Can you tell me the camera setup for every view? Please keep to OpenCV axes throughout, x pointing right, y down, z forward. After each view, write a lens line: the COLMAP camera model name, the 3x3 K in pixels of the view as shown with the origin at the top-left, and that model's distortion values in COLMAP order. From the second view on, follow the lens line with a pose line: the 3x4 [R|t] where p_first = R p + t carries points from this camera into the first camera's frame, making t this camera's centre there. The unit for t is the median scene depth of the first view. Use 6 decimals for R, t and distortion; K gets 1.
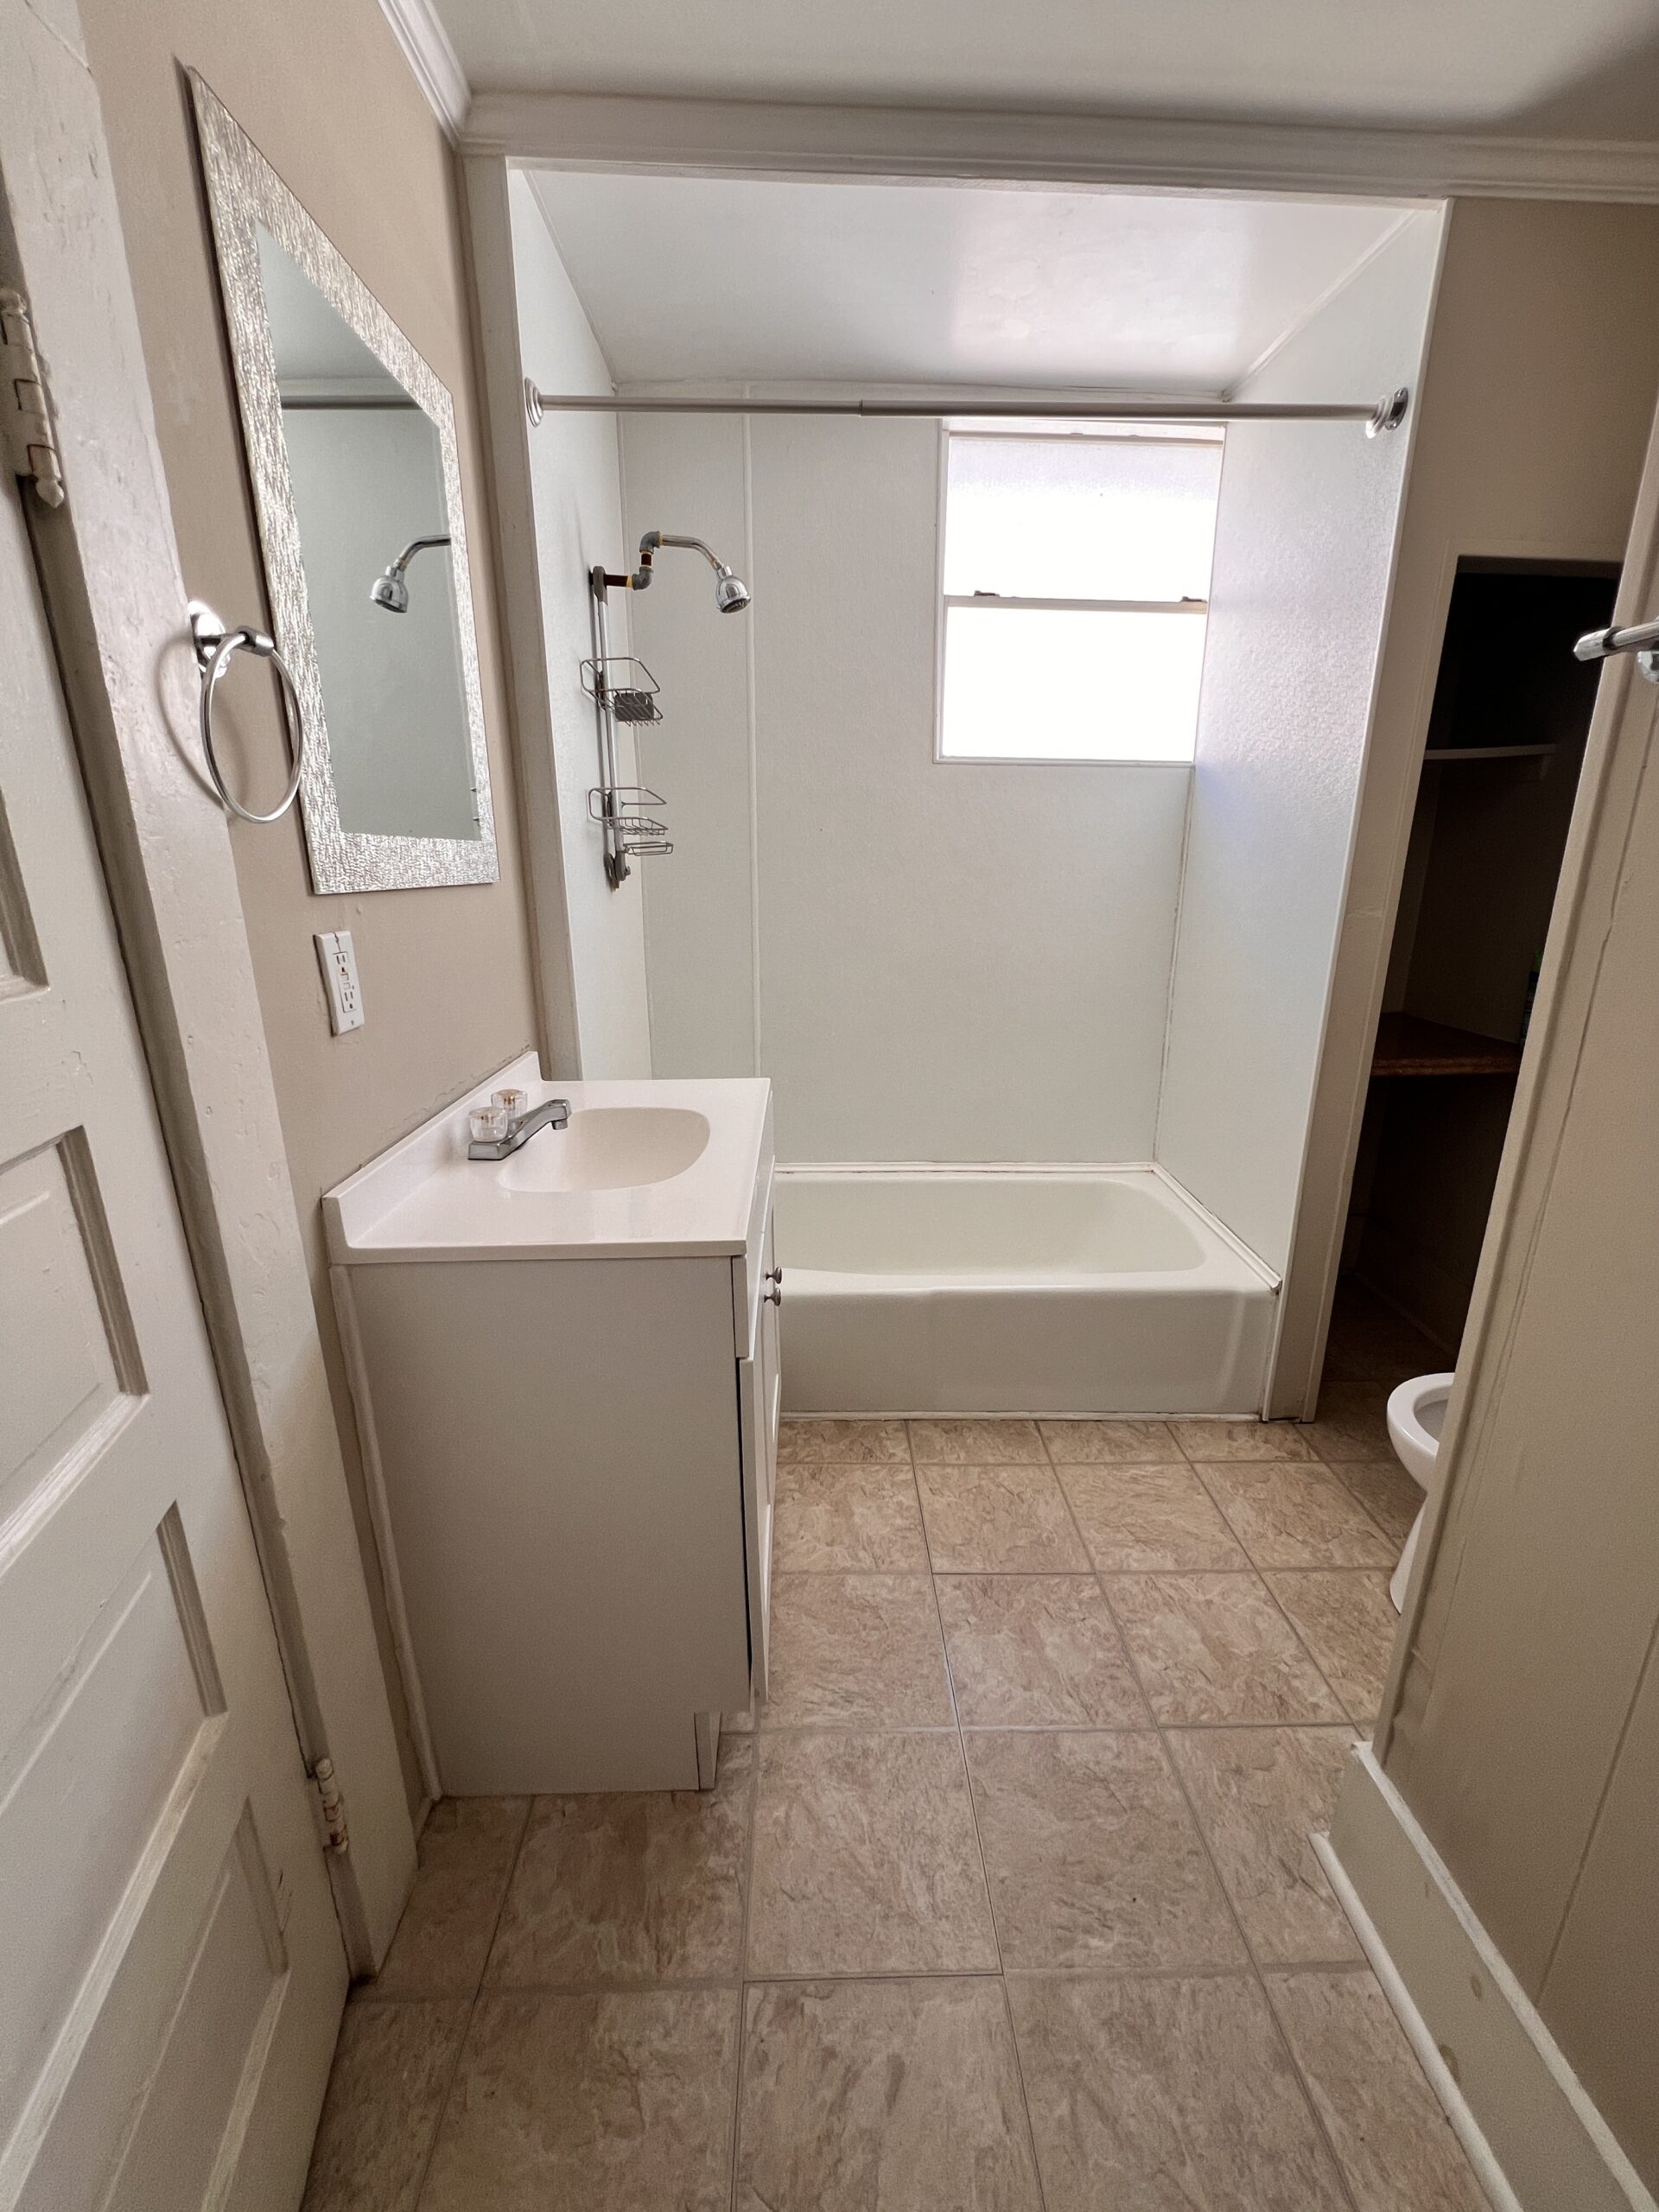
lens RADIAL K [[885.5, 0, 837.9], [0, 885.5, 1103.6], [0, 0, 1]] dist [-0.004106, 0.000627]
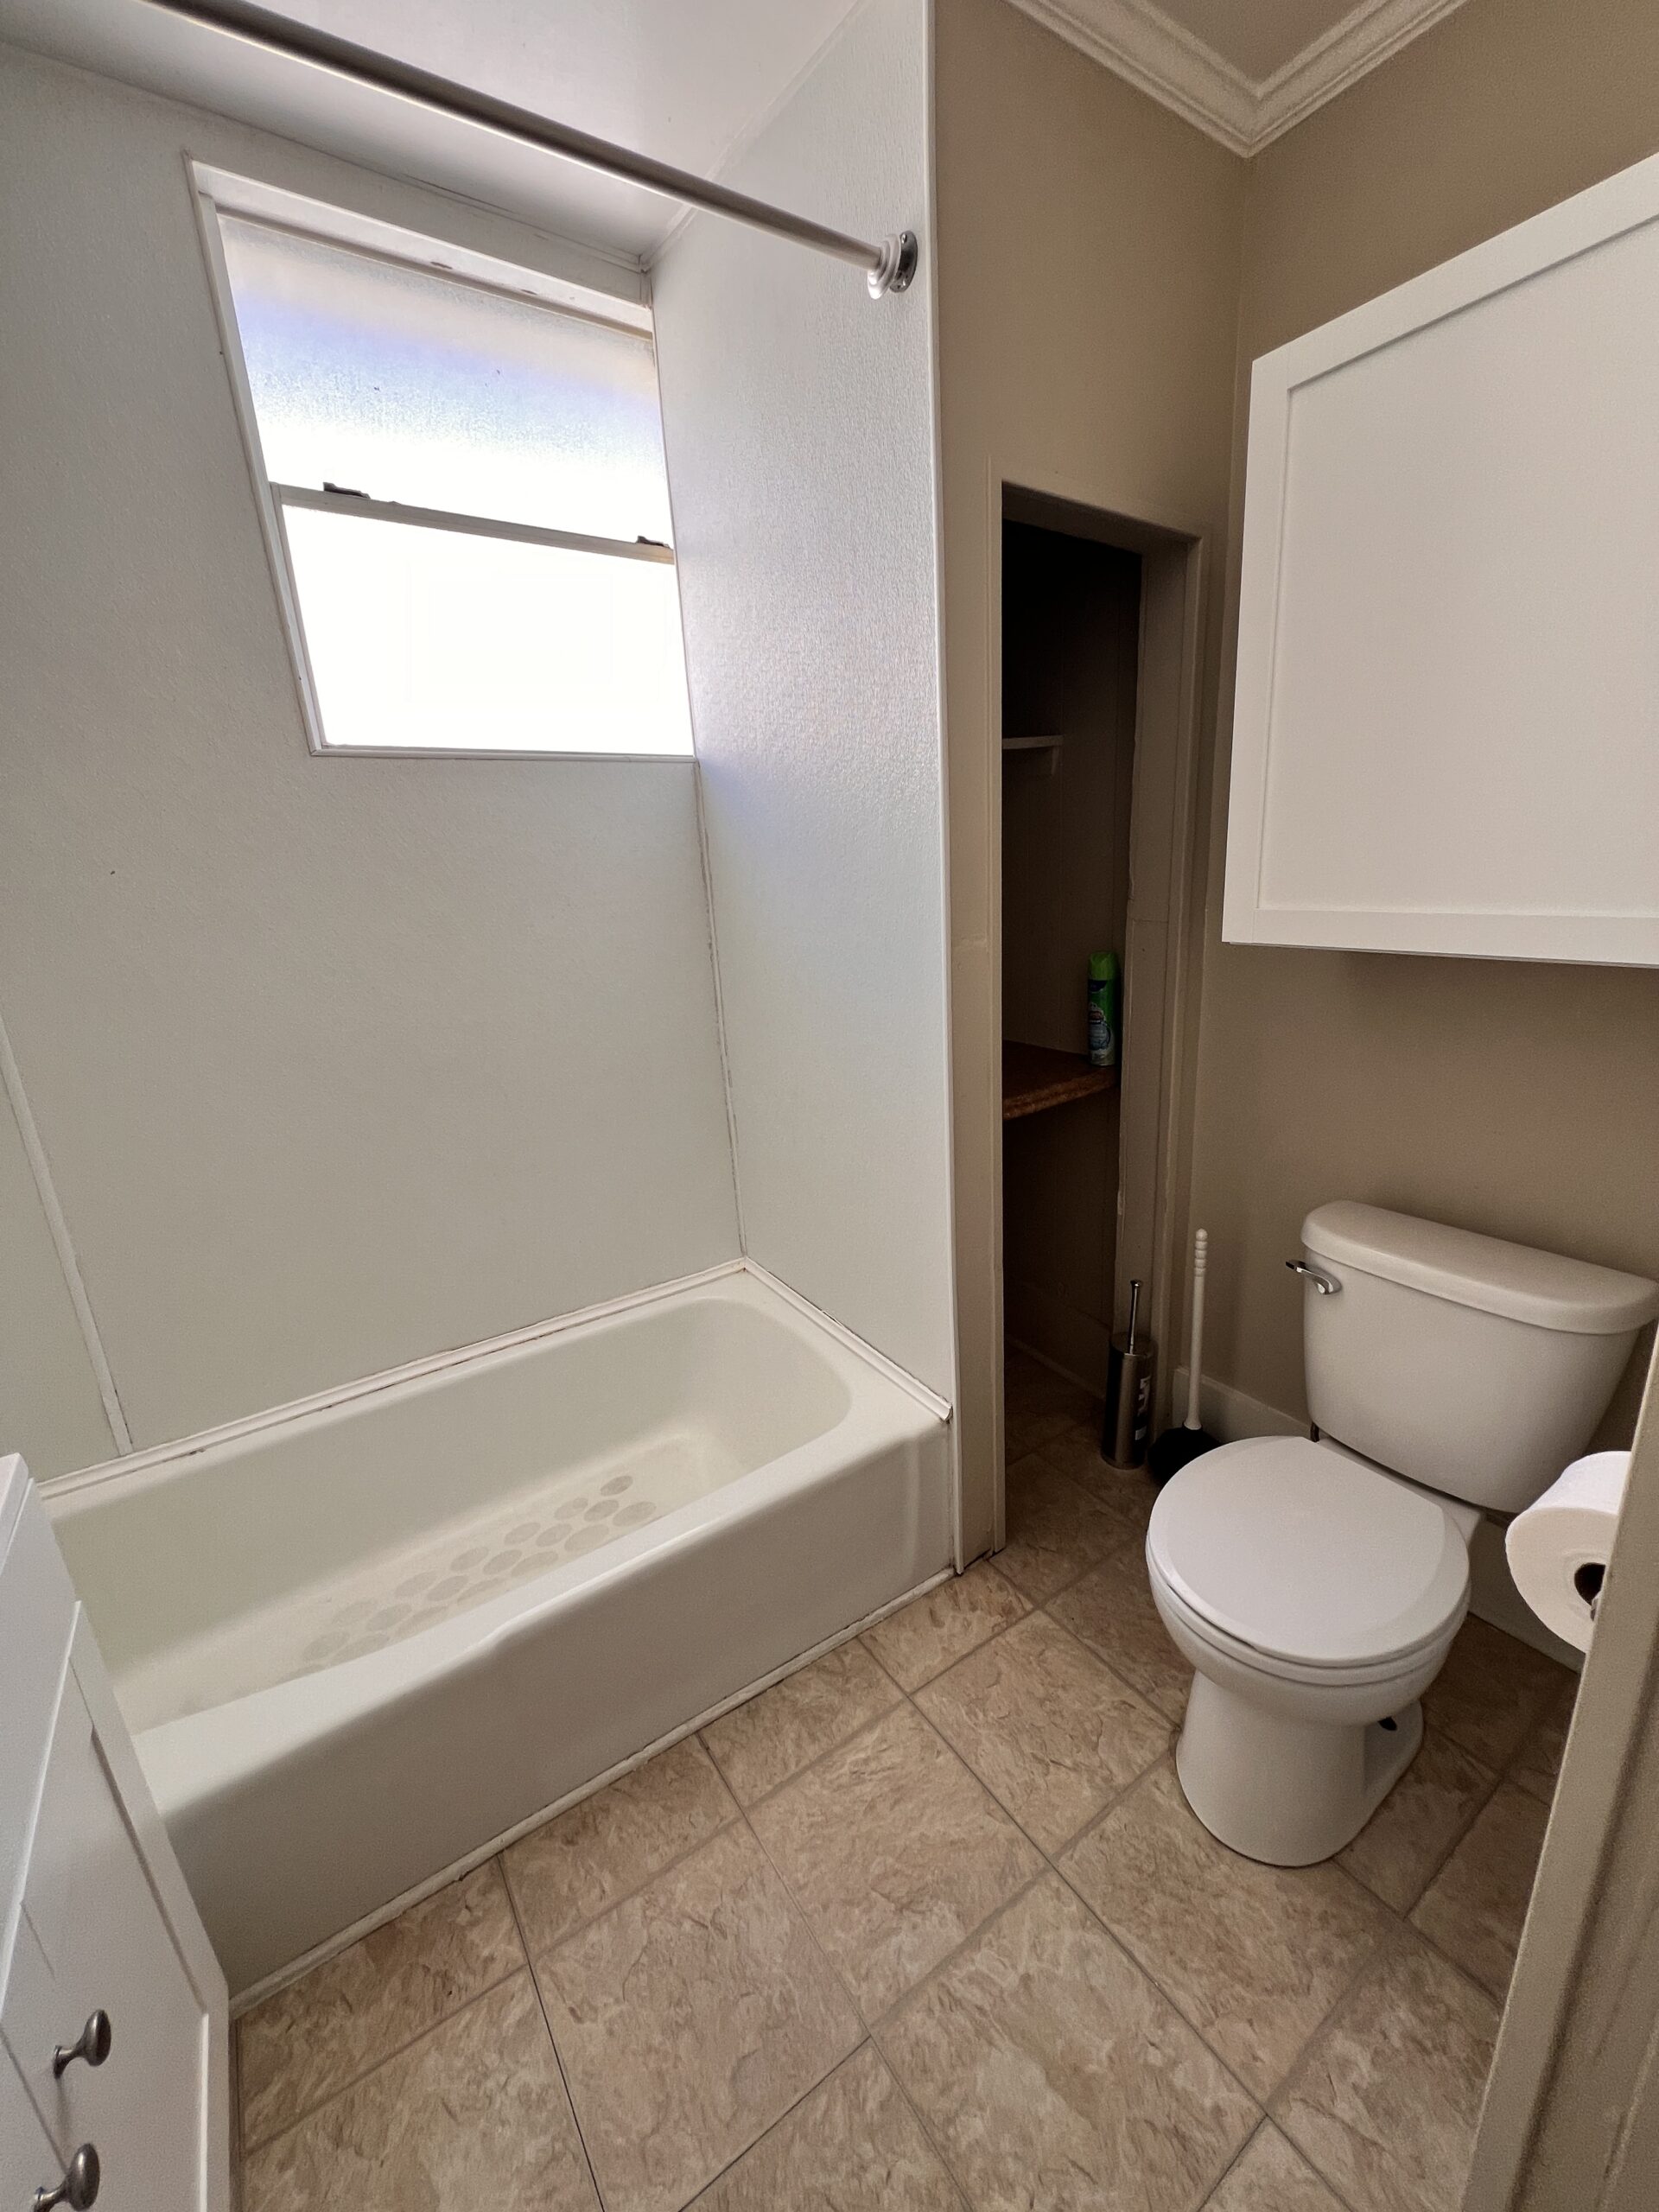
lens RADIAL K [[885.5, 0, 837.9], [0, 885.5, 1103.6], [0, 0, 1]] dist [-0.004106, 0.000627]
pose [[0.838679, -0.194230, 0.508814, 0.067777], [0.197243, 0.979146, 0.048654, -0.125504], [-0.507654, 0.059555, 0.859500, 0.360156]]
